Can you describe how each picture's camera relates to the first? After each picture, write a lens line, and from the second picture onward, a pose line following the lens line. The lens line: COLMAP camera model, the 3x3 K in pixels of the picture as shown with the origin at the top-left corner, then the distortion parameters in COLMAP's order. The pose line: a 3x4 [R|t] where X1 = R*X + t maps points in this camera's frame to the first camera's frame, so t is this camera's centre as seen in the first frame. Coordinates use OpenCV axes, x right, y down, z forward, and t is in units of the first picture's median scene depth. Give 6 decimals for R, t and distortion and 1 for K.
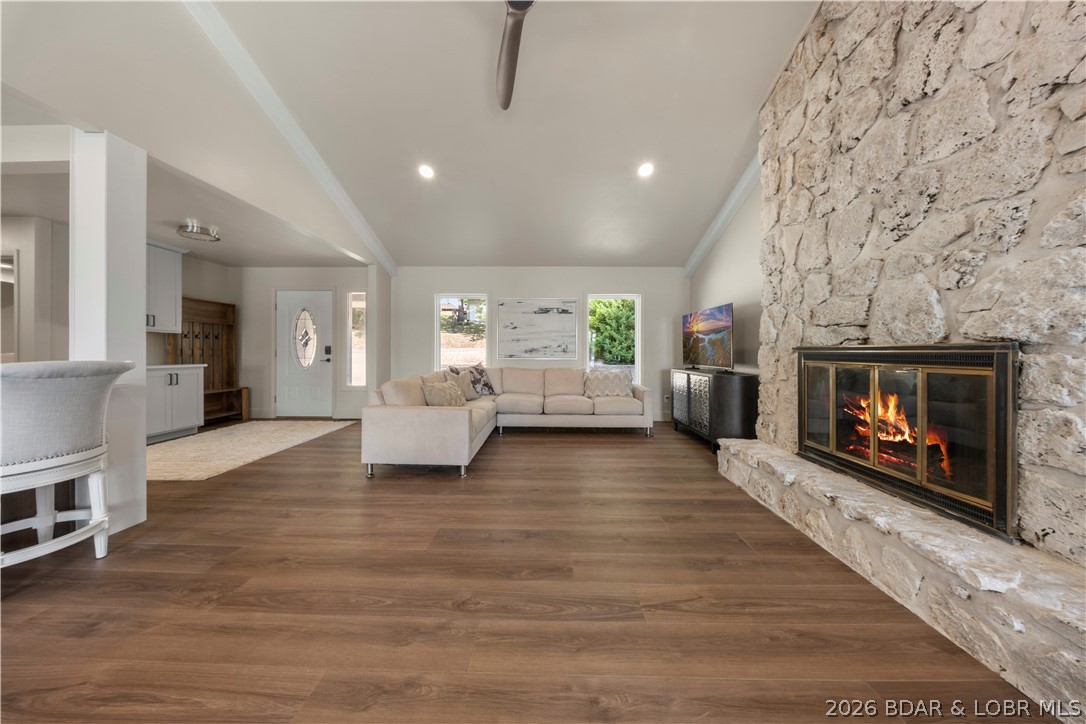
lens RADIAL K [[327.7, 0, 547.9], [0, 327.7, 351.3], [0, 0, 1]] dist [-0.003383, -0.000168]
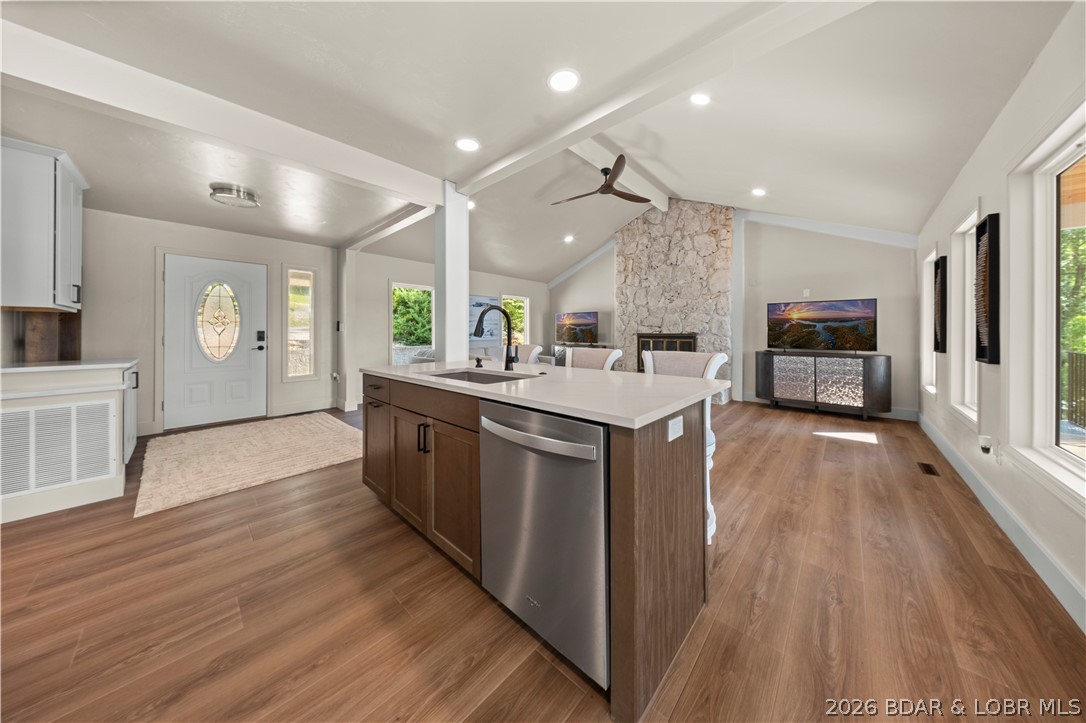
lens RADIAL K [[327.7, 0, 548.6], [0, 327.7, 331.1], [0, 0, 1]] dist [-0.003383, -0.000168]
pose [[0.656024, -0.001107, 0.754739, -1.132463], [0.000568, 0.999999, 0.000973, -0.022006], [-0.754740, -0.000209, 0.656025, -0.143757]]
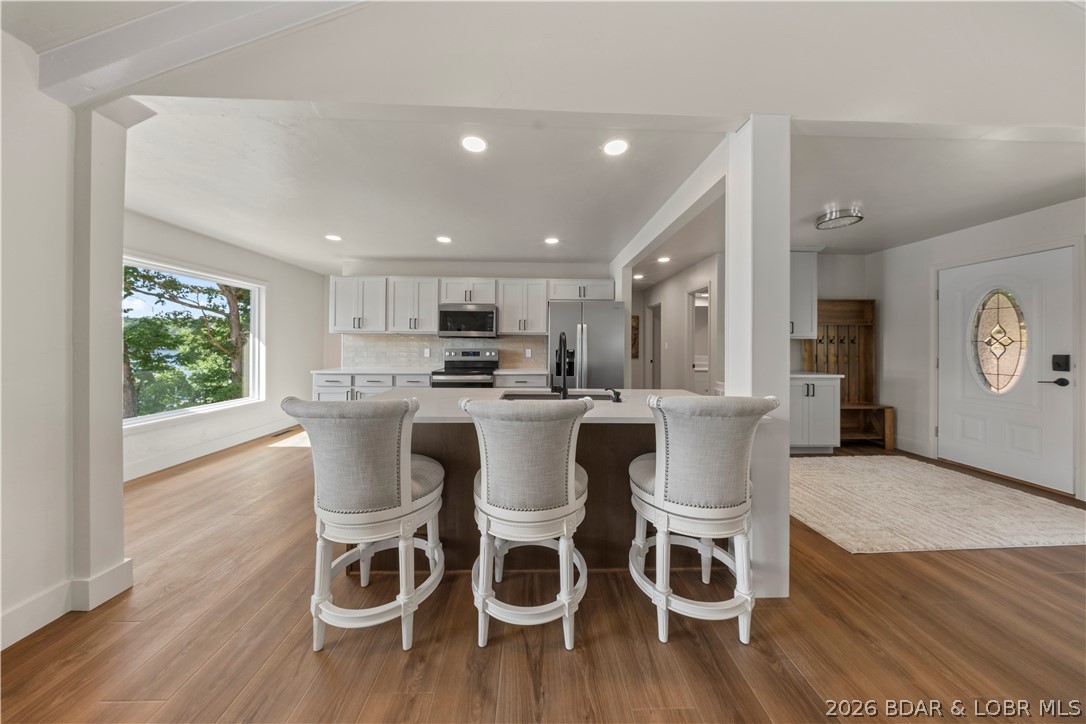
lens RADIAL K [[327.7, 0, 542.5], [0, 327.7, 341.6], [0, 0, 1]] dist [-0.003383, -0.000168]
pose [[0.044998, -0.008060, -0.998955, -0.265059], [-0.007495, 0.999937, -0.008406, -0.037217], [0.998959, 0.007866, 0.044934, 0.207458]]
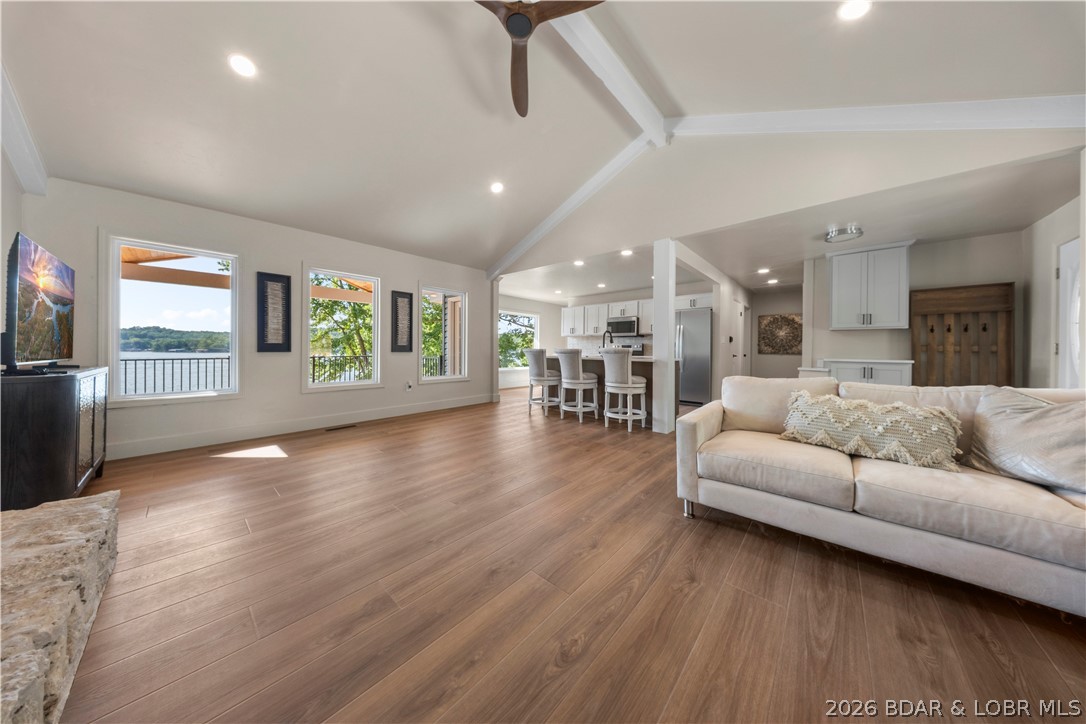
lens RADIAL K [[327.7, 0, 542.4], [0, 327.7, 355.1], [0, 0, 1]] dist [-0.003383, -0.000168]
pose [[-0.664441, 0.006547, -0.747312, 0.354384], [-0.009714, 0.999801, 0.017396, 0.021469], [0.747278, 0.018818, -0.664245, 0.920613]]
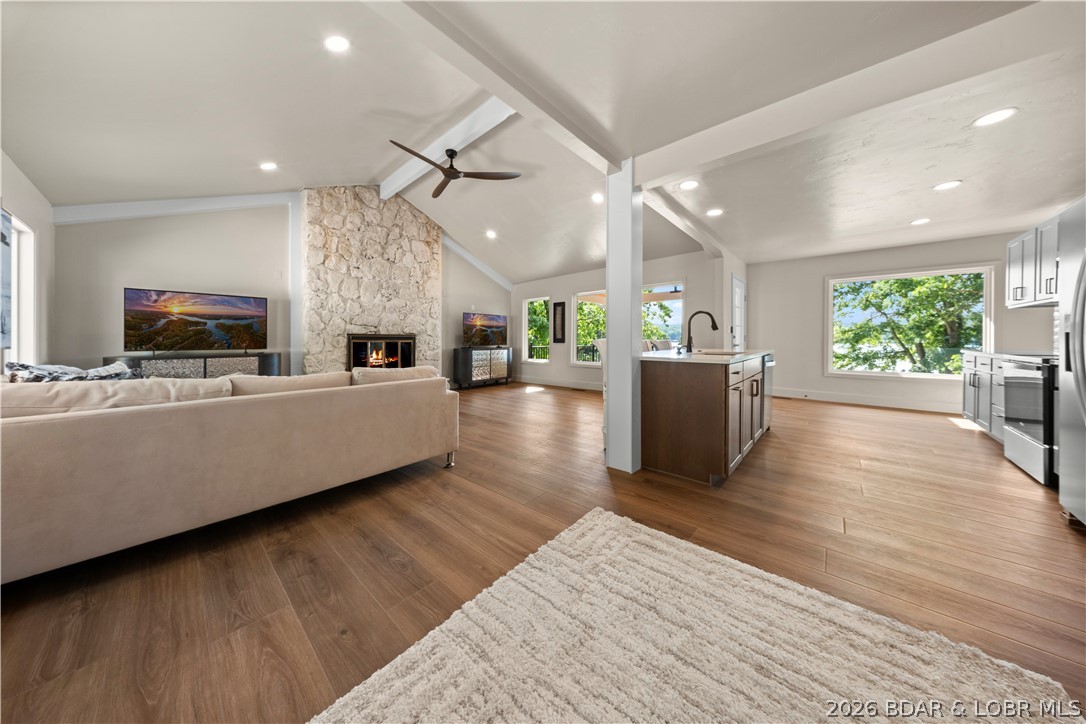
lens RADIAL K [[327.7, 0, 557.7], [0, 327.7, 337.2], [0, 0, 1]] dist [-0.003383, -0.000168]
pose [[-0.776585, -0.018696, 0.629735, -1.069747], [-0.019832, 0.999790, 0.005226, -0.017798], [-0.629701, -0.008431, -0.776792, 1.158735]]
